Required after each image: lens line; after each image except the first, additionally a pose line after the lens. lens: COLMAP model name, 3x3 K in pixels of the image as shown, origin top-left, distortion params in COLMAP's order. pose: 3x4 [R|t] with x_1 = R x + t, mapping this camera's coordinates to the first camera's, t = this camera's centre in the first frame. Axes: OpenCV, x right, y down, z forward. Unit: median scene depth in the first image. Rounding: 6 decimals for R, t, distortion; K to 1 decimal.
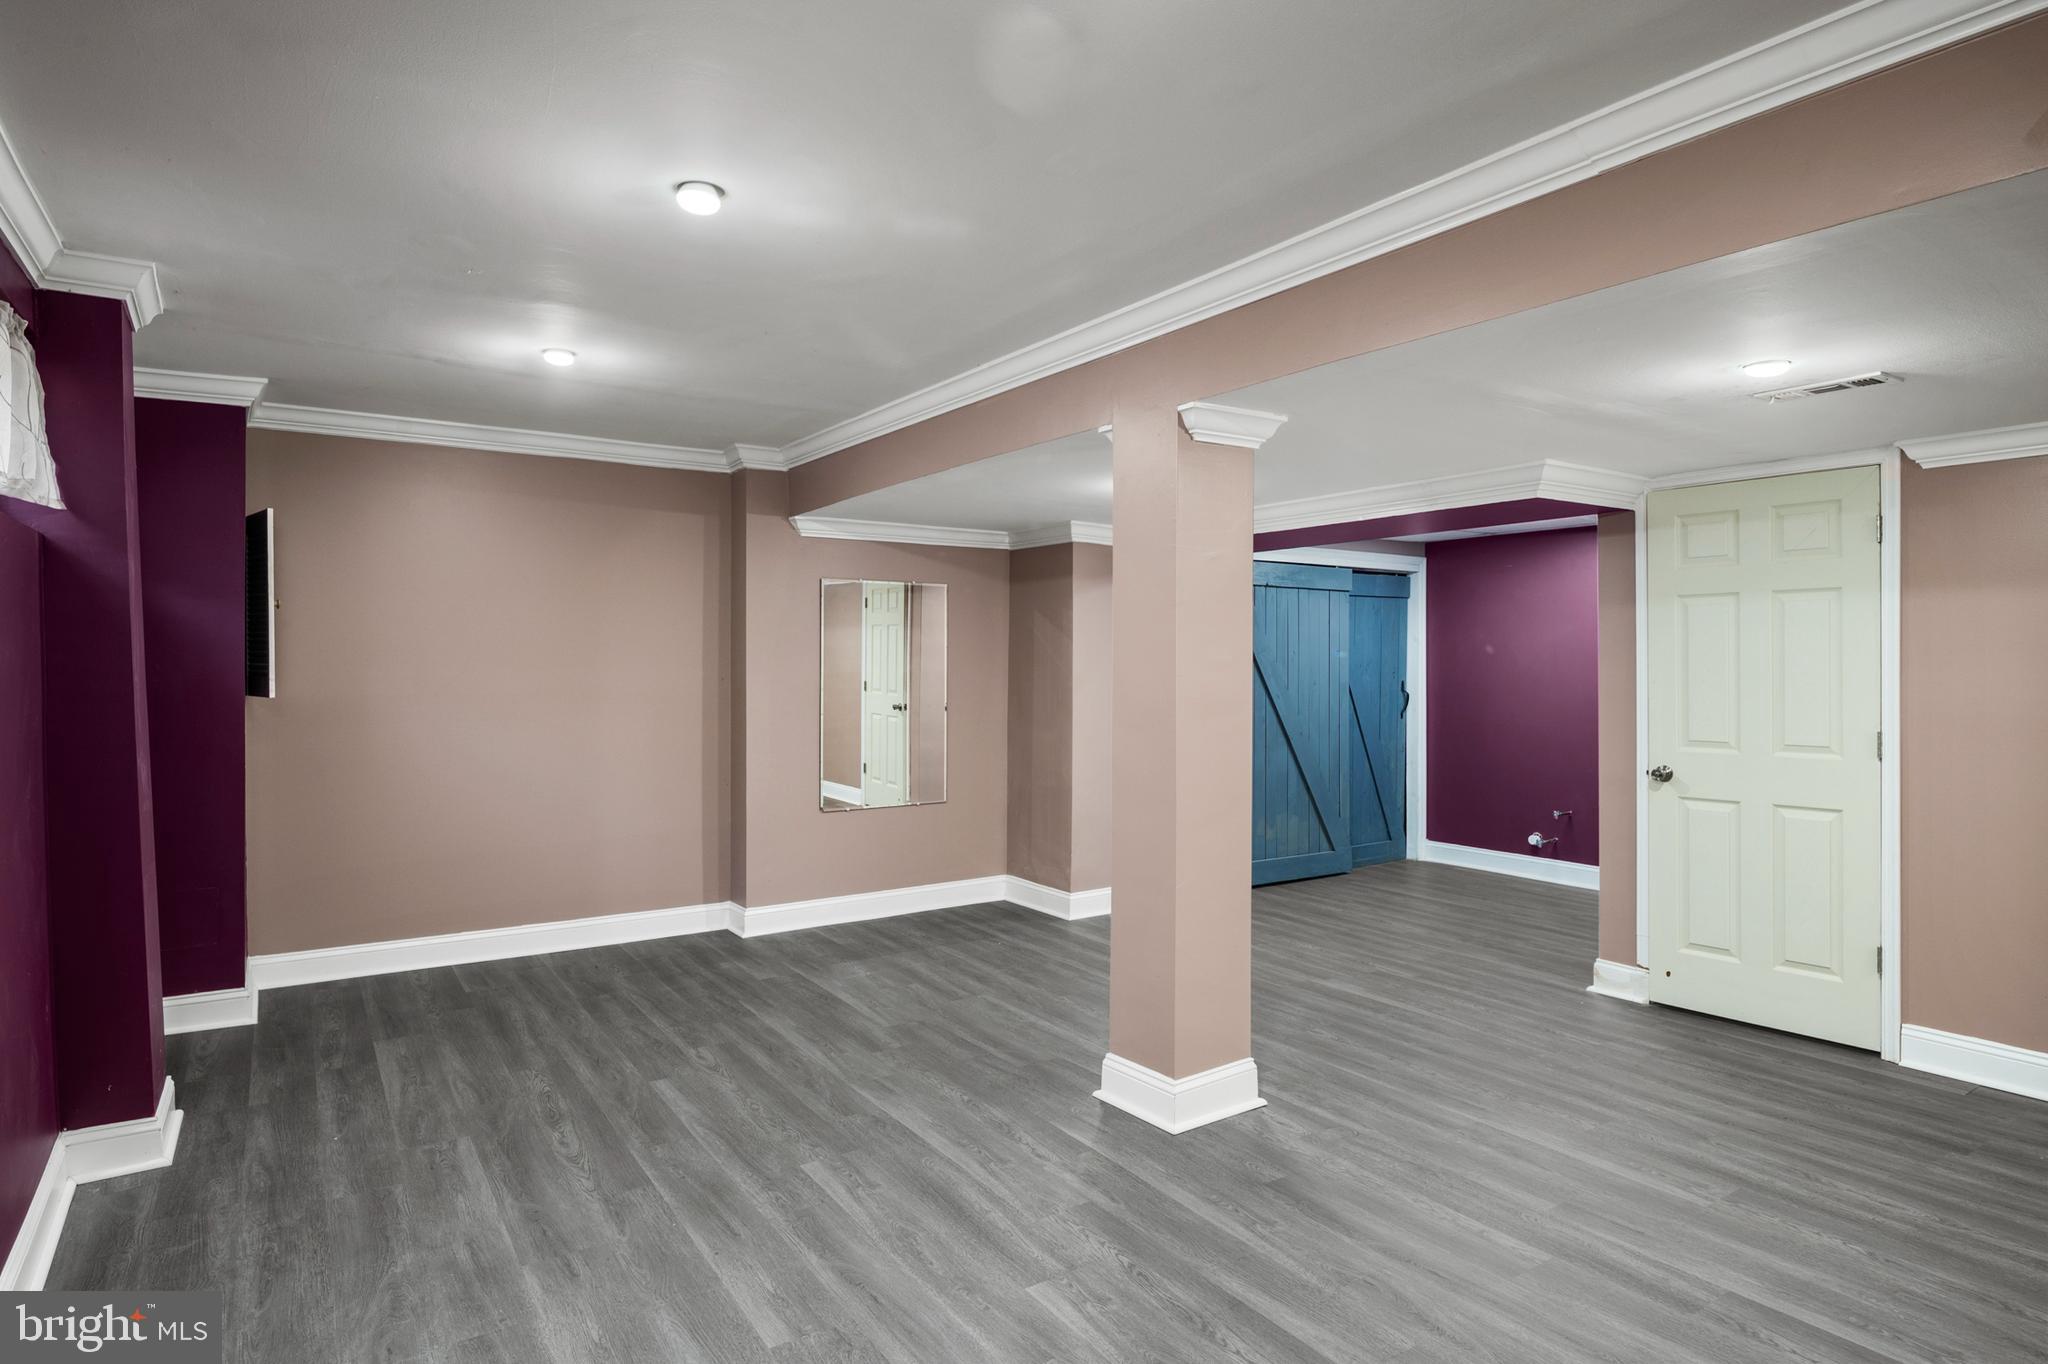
lens RADIAL K [[1116.5, 0, 1015.9], [0, 1116.5, 663.2], [0, 0, 1]] dist [-0.001928, -0.002475]
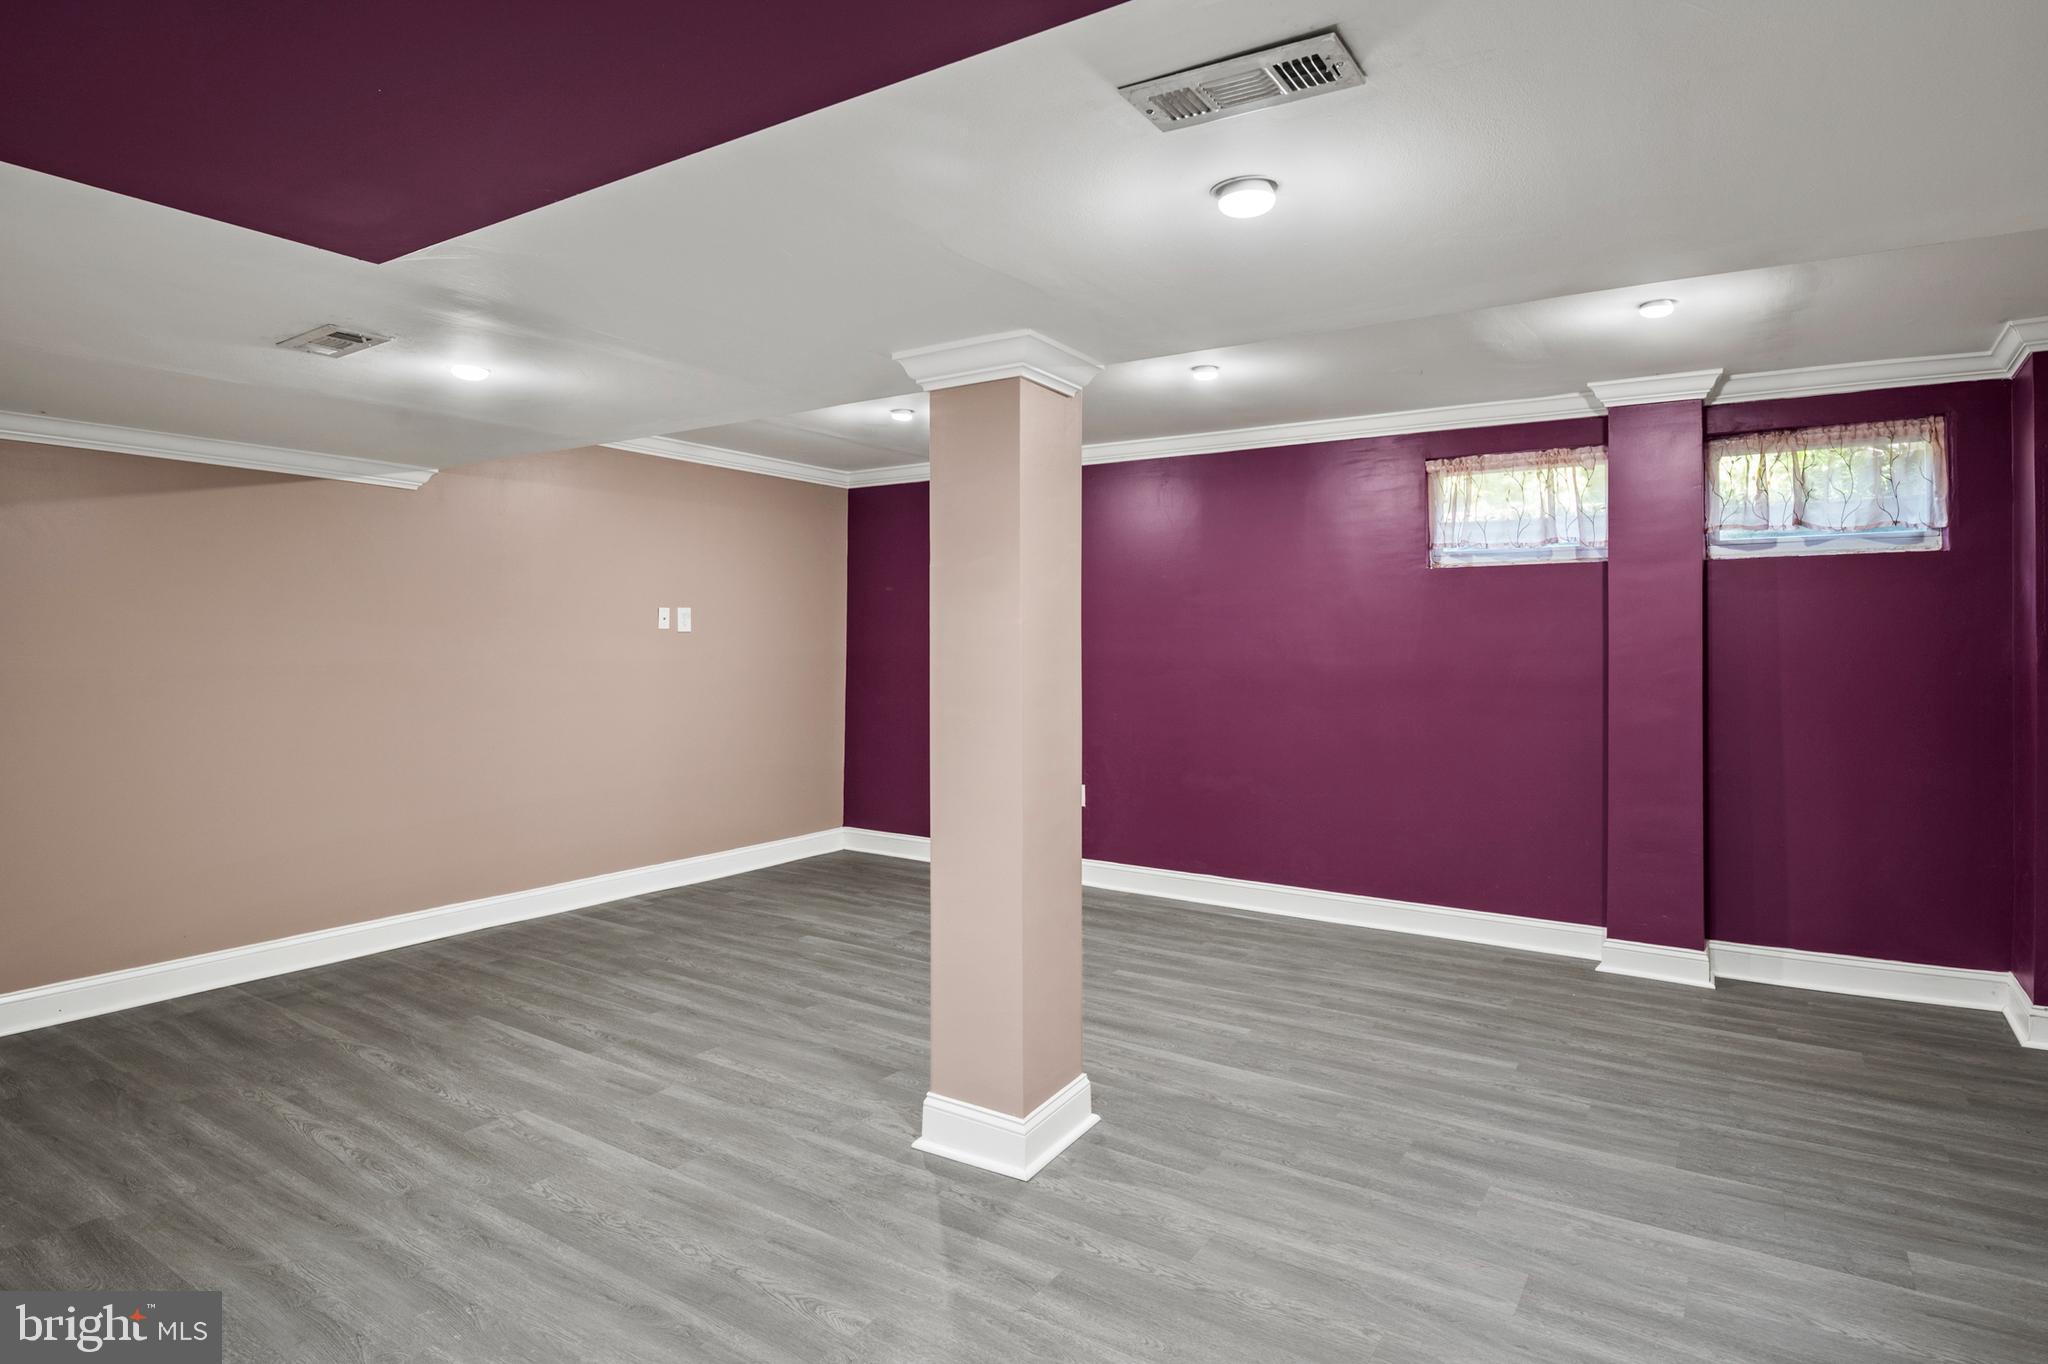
lens RADIAL K [[1116.5, 0, 1015.9], [0, 1116.5, 663.2], [0, 0, 1]] dist [-0.001928, -0.002475]
pose [[-0.922349, 0.004395, -0.386332, 0.496562], [-0.003534, 0.999797, 0.019812, 0.004541], [0.386341, 0.019639, -0.922147, 1.872595]]
